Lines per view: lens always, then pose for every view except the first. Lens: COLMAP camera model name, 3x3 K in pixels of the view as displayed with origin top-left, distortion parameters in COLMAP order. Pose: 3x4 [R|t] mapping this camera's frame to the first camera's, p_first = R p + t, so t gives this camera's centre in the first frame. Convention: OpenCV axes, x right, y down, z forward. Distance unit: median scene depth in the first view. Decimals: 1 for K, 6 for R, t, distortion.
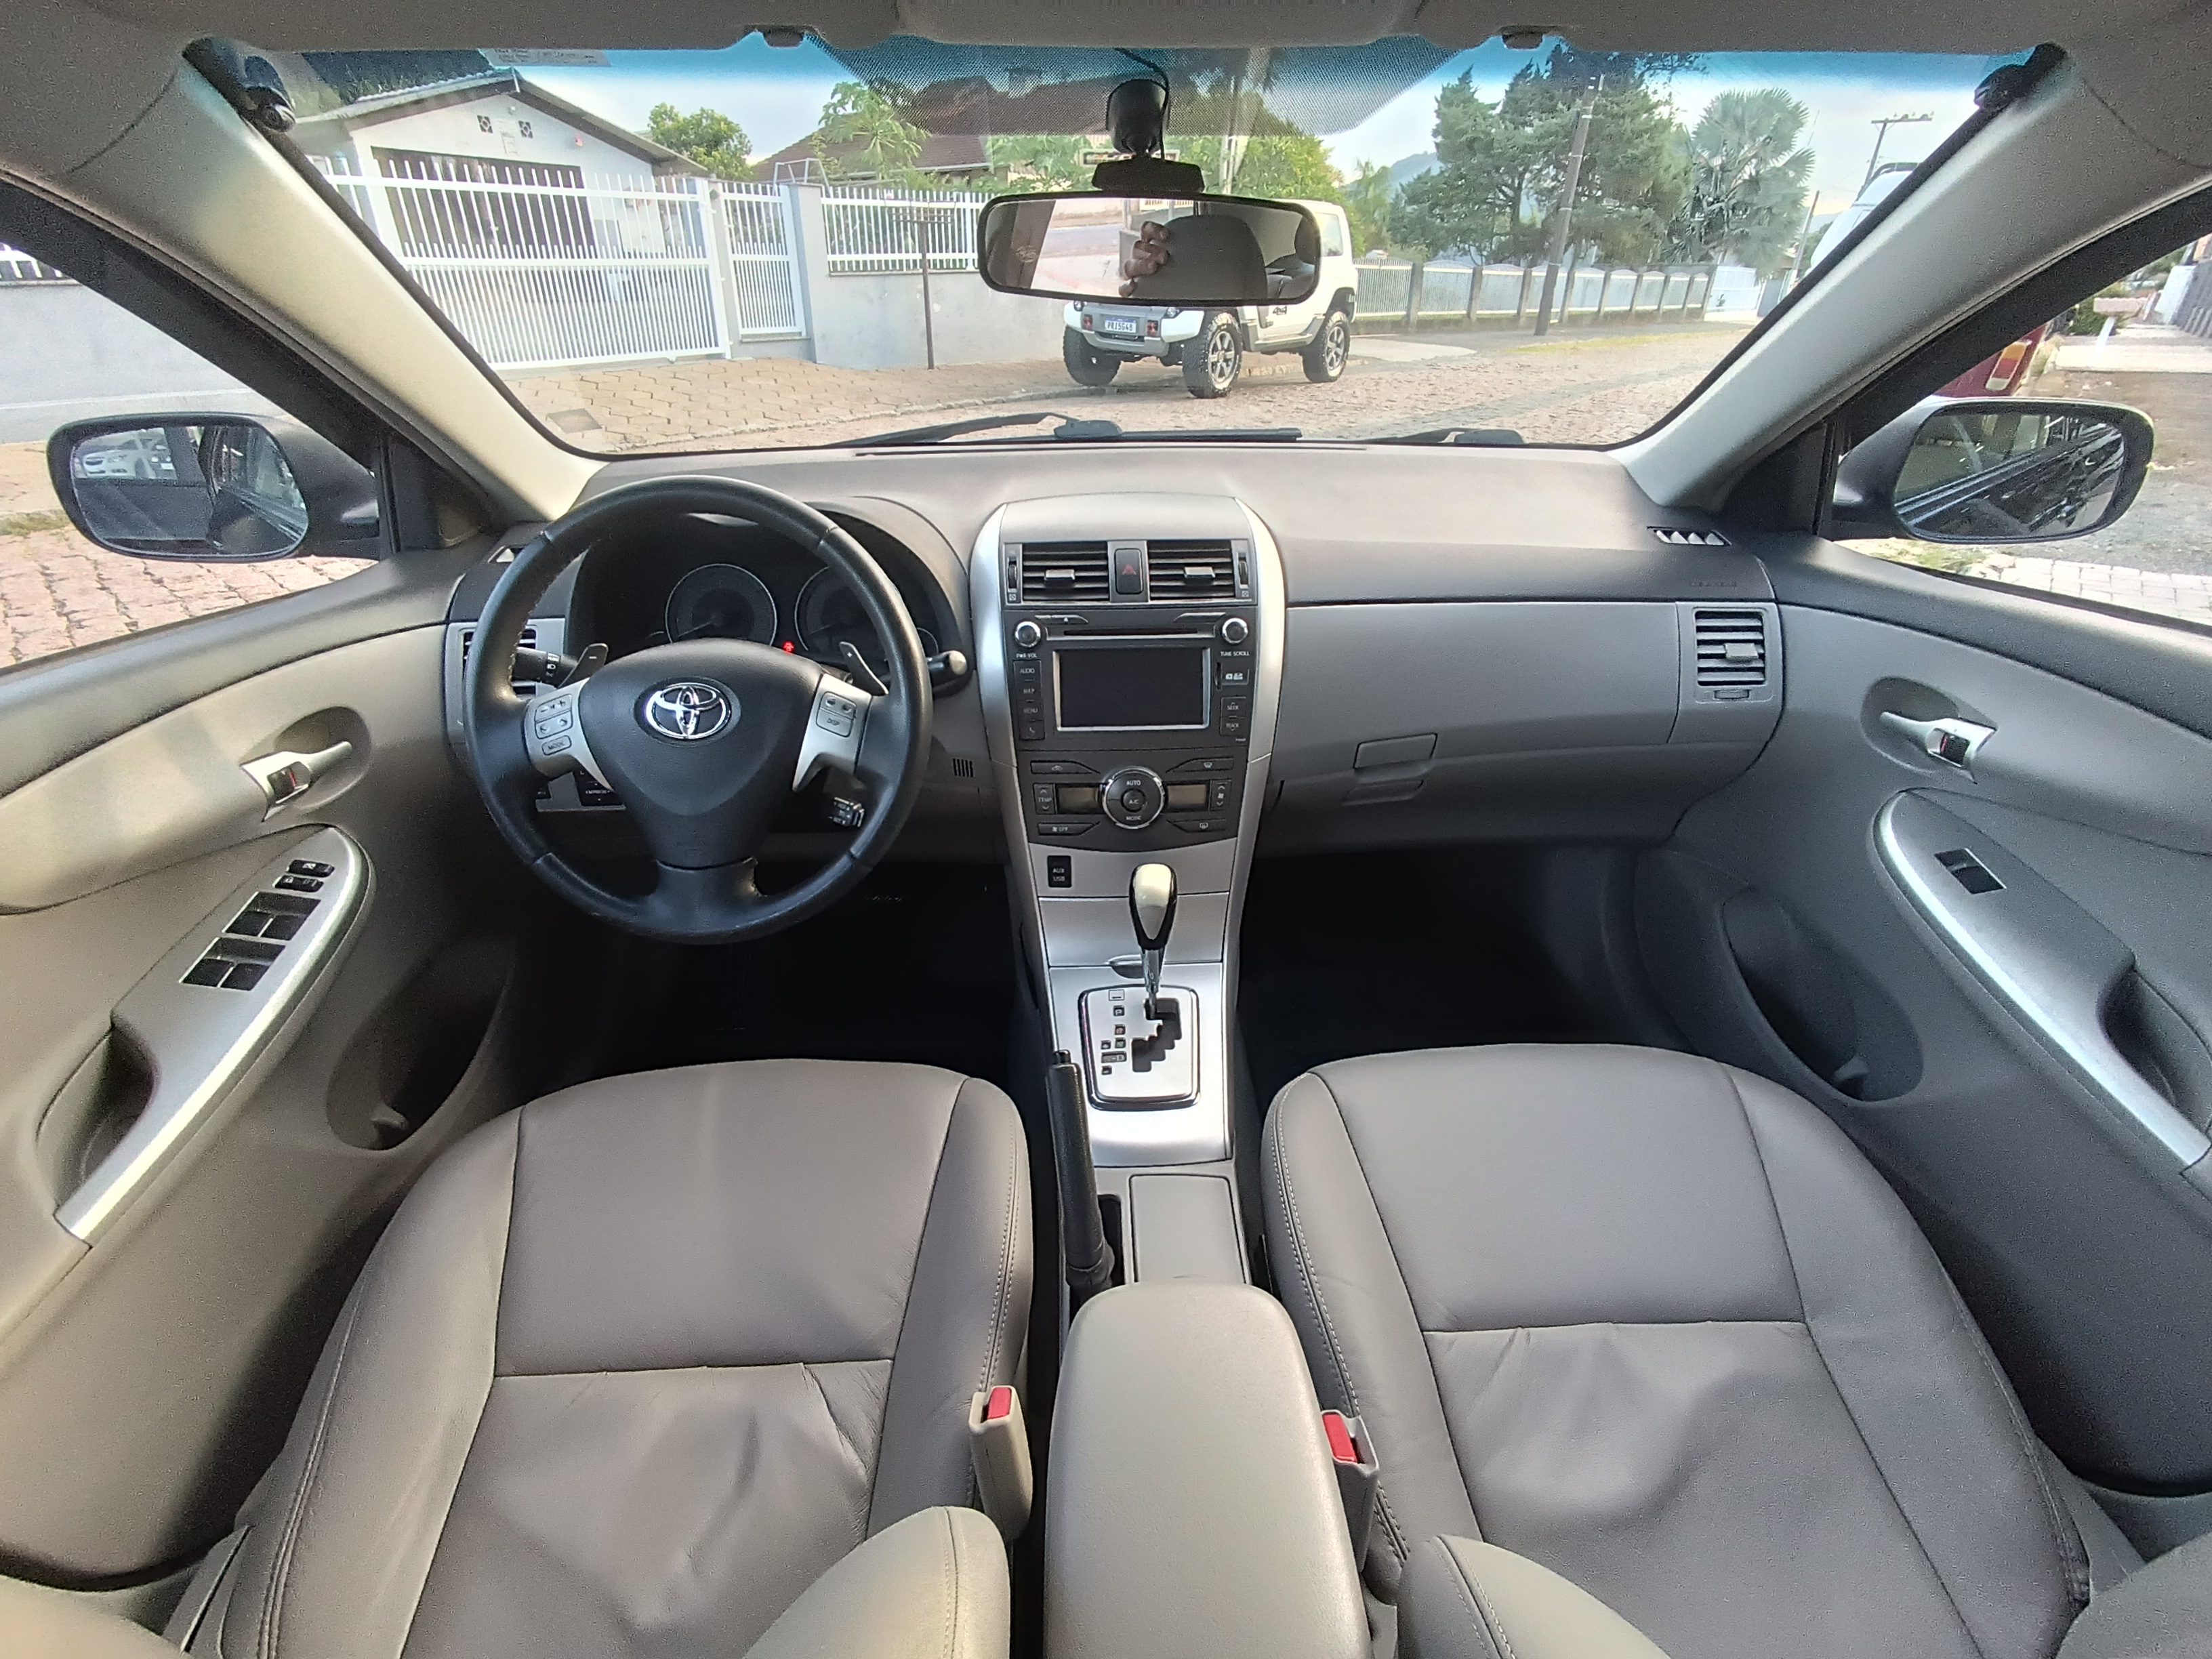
lens RADIAL K [[991.3, 0, 1088.9], [0, 991.3, 814.6], [0, 0, 1]] dist [-0.008336, -0.000165]
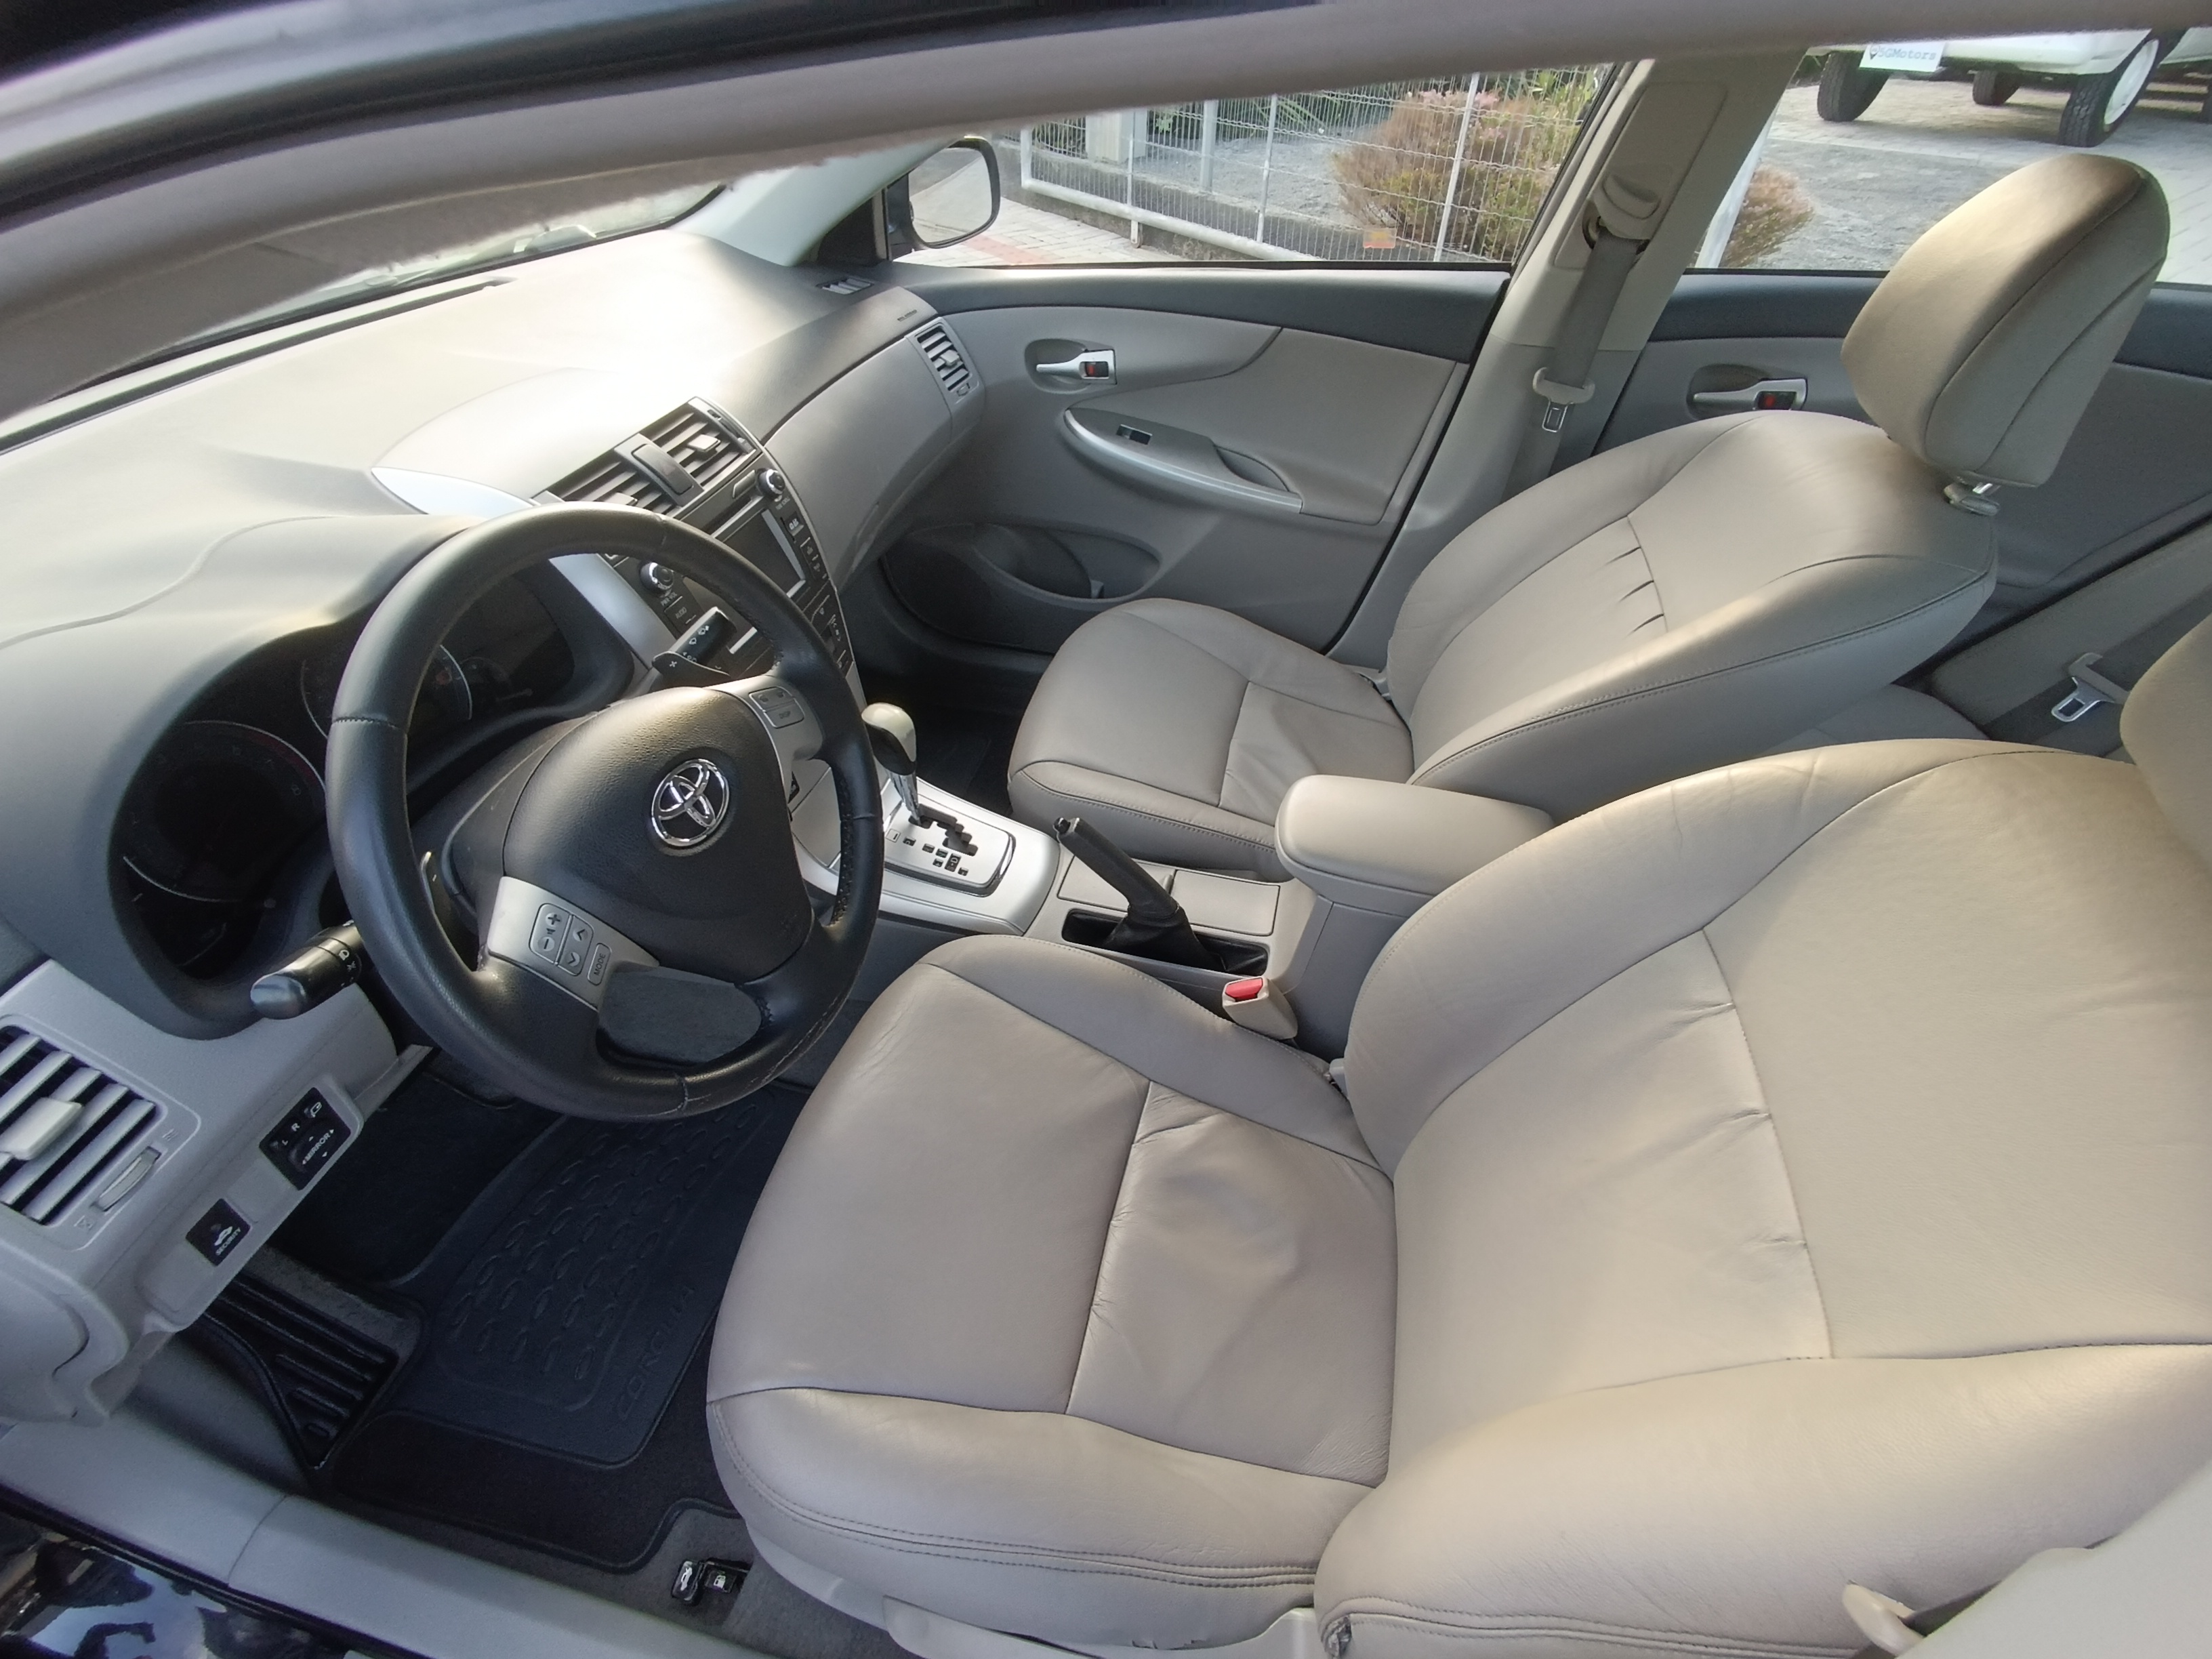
lens RADIAL K [[991.3, 0, 1103.7], [0, 991.3, 827.8], [0, 0, 1]] dist [-0.008336, -0.000165]
pose [[0.267357, -0.633470, 0.726110, -0.766802], [0.446316, 0.749246, 0.489318, -0.279149], [-0.854004, 0.193252, 0.483044, 0.308440]]
